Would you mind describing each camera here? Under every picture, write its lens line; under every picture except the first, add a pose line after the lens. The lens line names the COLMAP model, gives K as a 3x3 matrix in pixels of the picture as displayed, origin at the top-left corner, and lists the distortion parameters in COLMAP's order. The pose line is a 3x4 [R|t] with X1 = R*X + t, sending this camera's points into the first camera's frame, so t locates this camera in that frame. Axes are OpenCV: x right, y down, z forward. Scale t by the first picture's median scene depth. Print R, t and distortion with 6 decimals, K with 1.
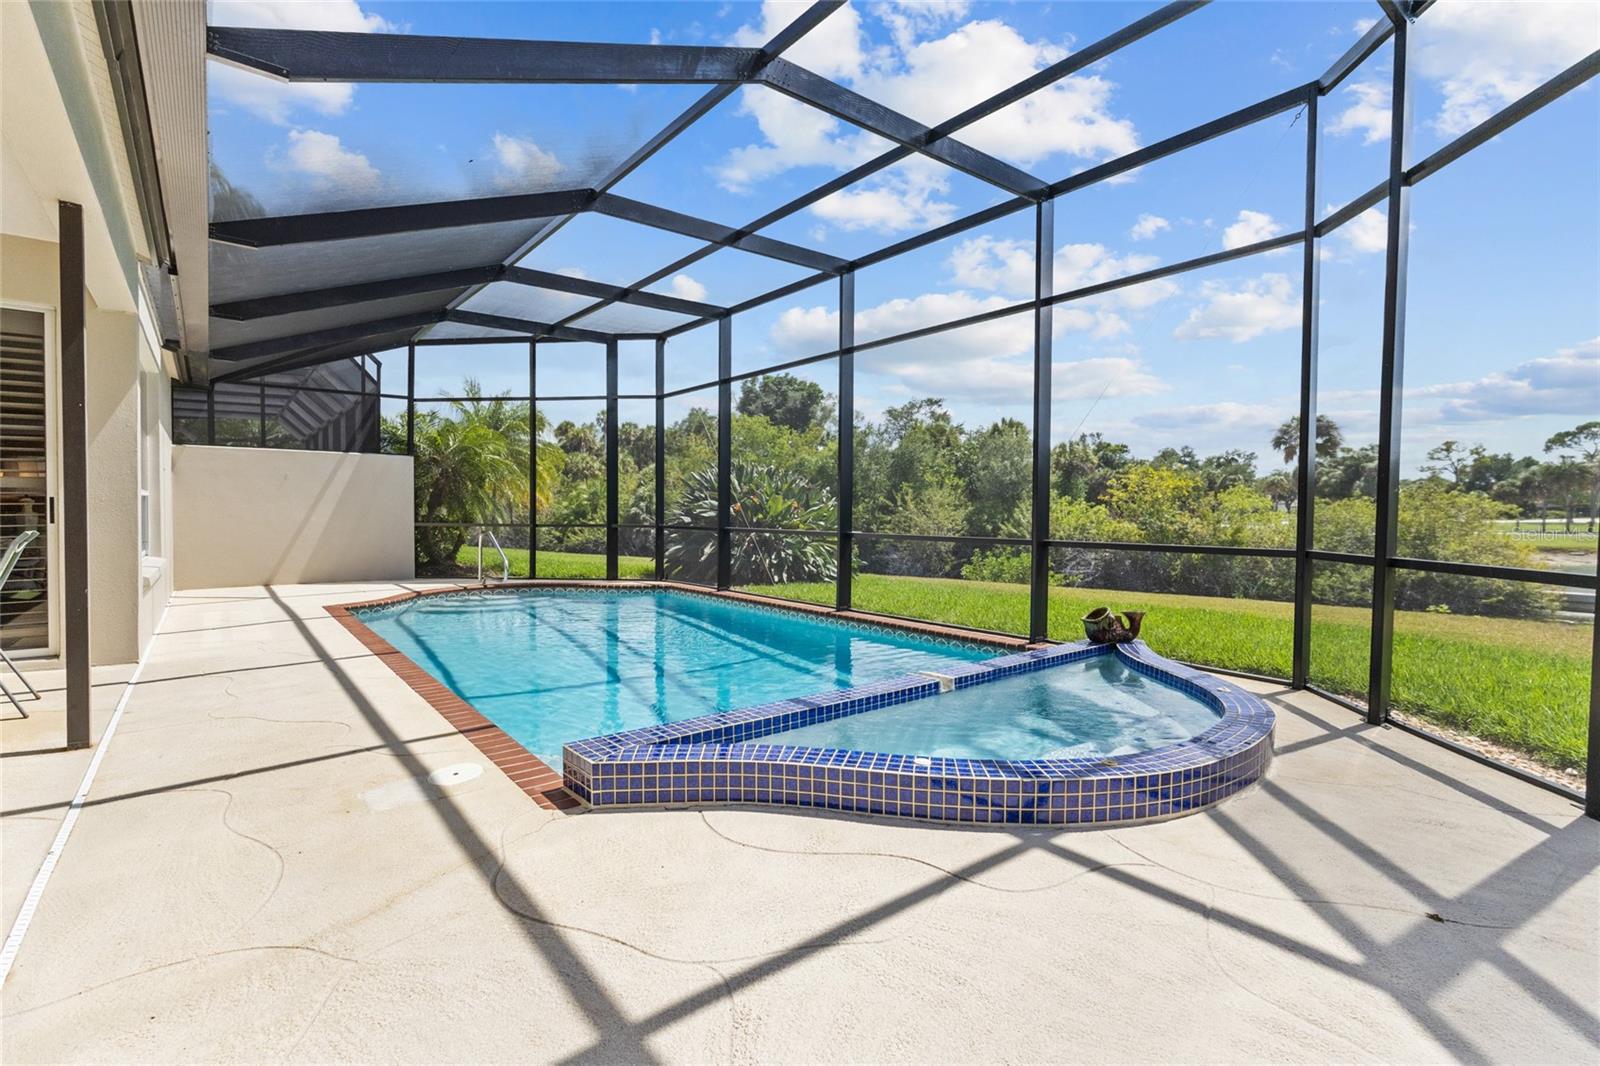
lens RADIAL K [[735.4, 0, 797.8], [0, 735.4, 528.9], [0, 0, 1]] dist [-0.001764, -0.000167]
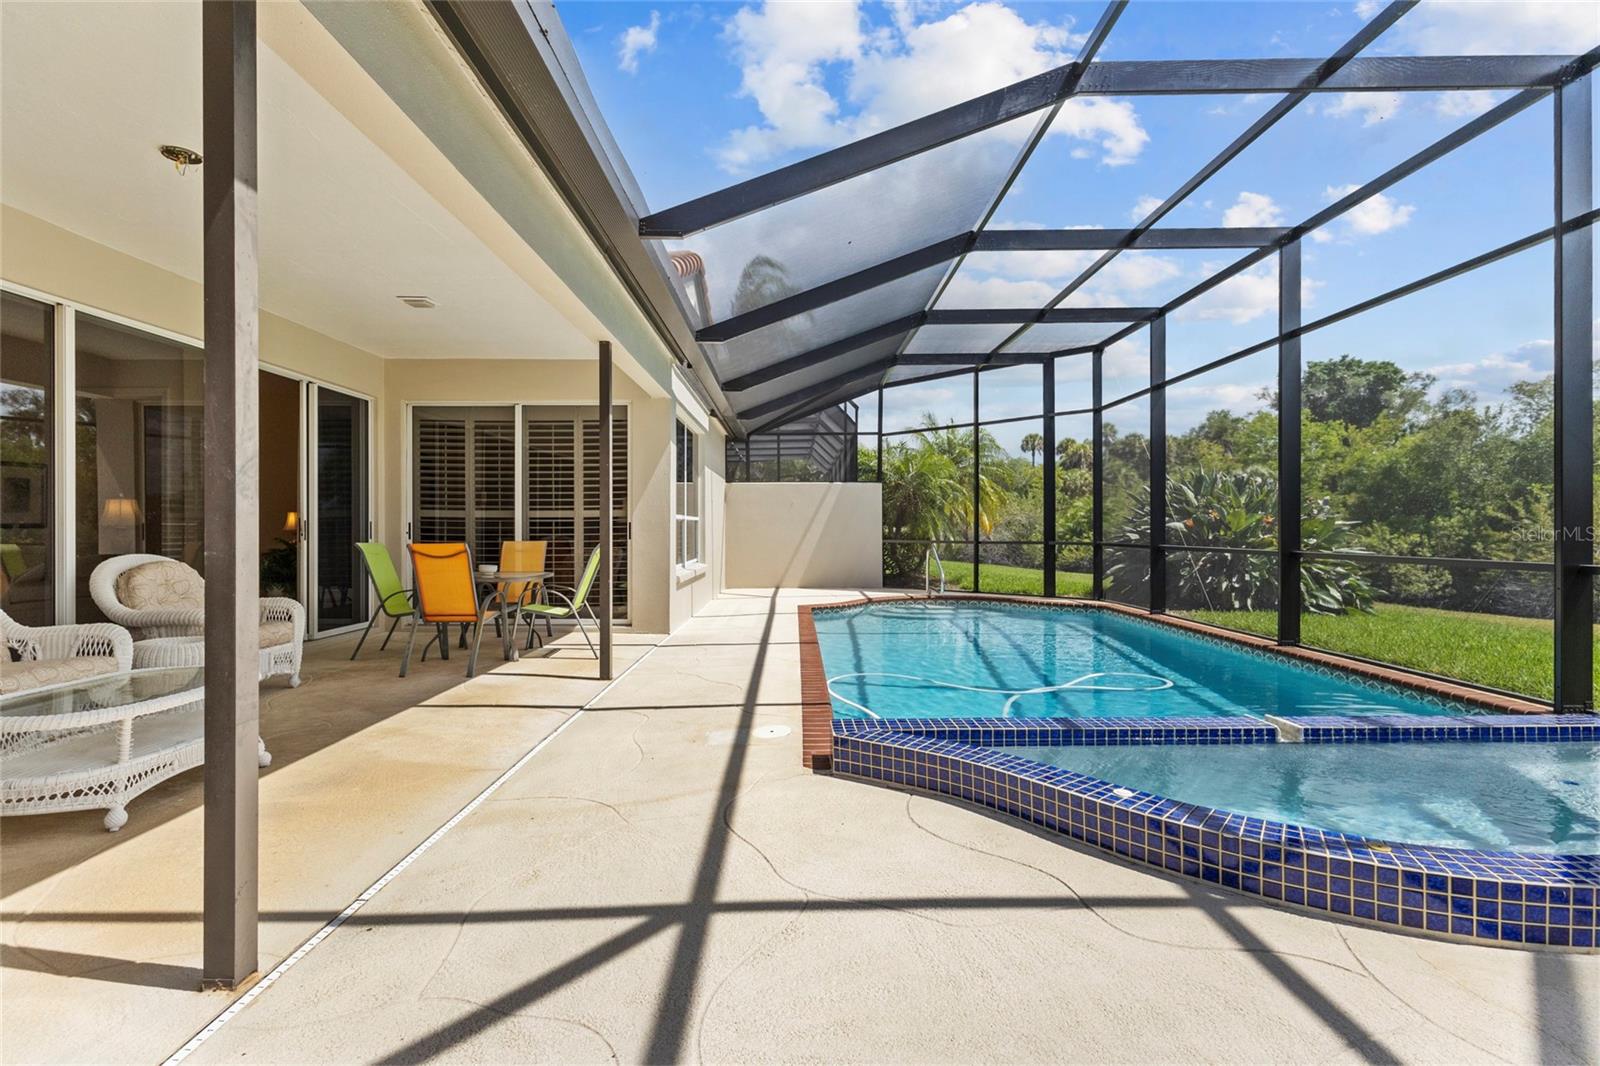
lens RADIAL K [[735.4, 0, 797.8], [0, 735.4, 528.9], [0, 0, 1]] dist [-0.001764, -0.000167]
pose [[0.784981, -0.007725, -0.619472, 0.115307], [-0.007382, 0.999735, -0.021822, 0.001032], [0.619476, 0.021702, 0.784716, 0.000171]]
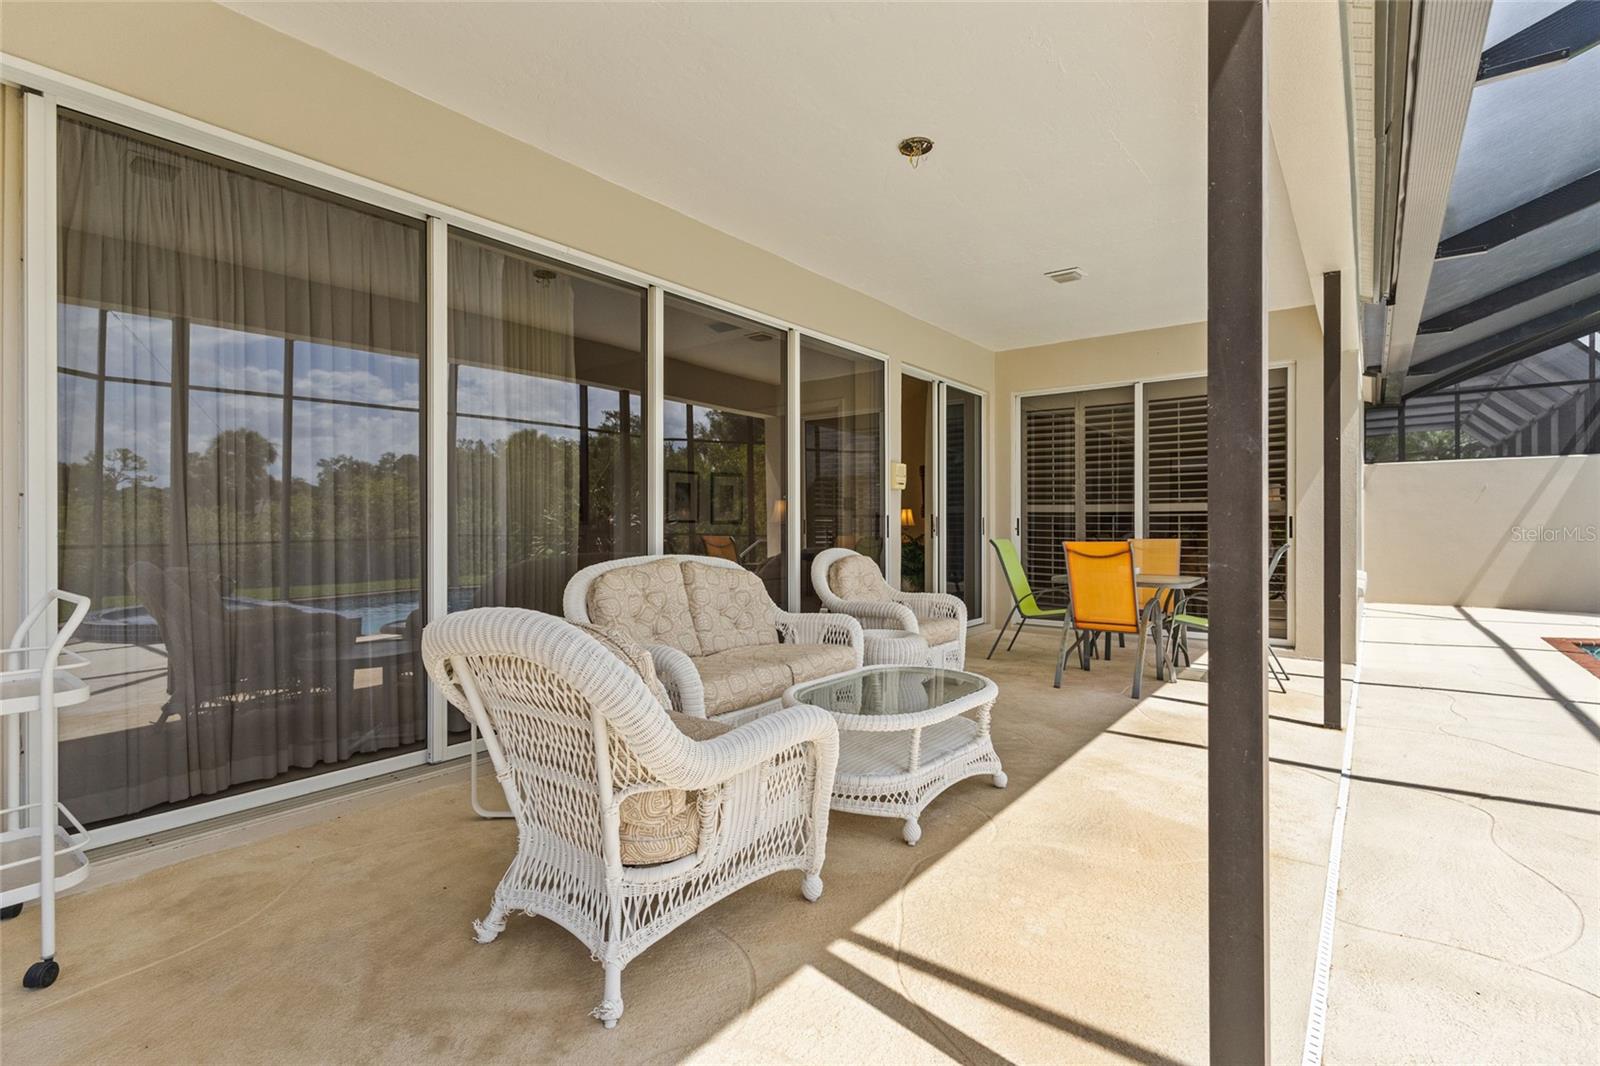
lens RADIAL K [[739.7, 0, 798.1], [0, 739.7, 527.8], [0, 0, 1]] dist [-0.000111, -0.000061]
pose [[0.234356, -0.003102, -0.972146, -0.006801], [-0.018694, 0.999796, -0.007697, 0.000212], [0.971971, 0.019977, 0.234250, -0.042047]]
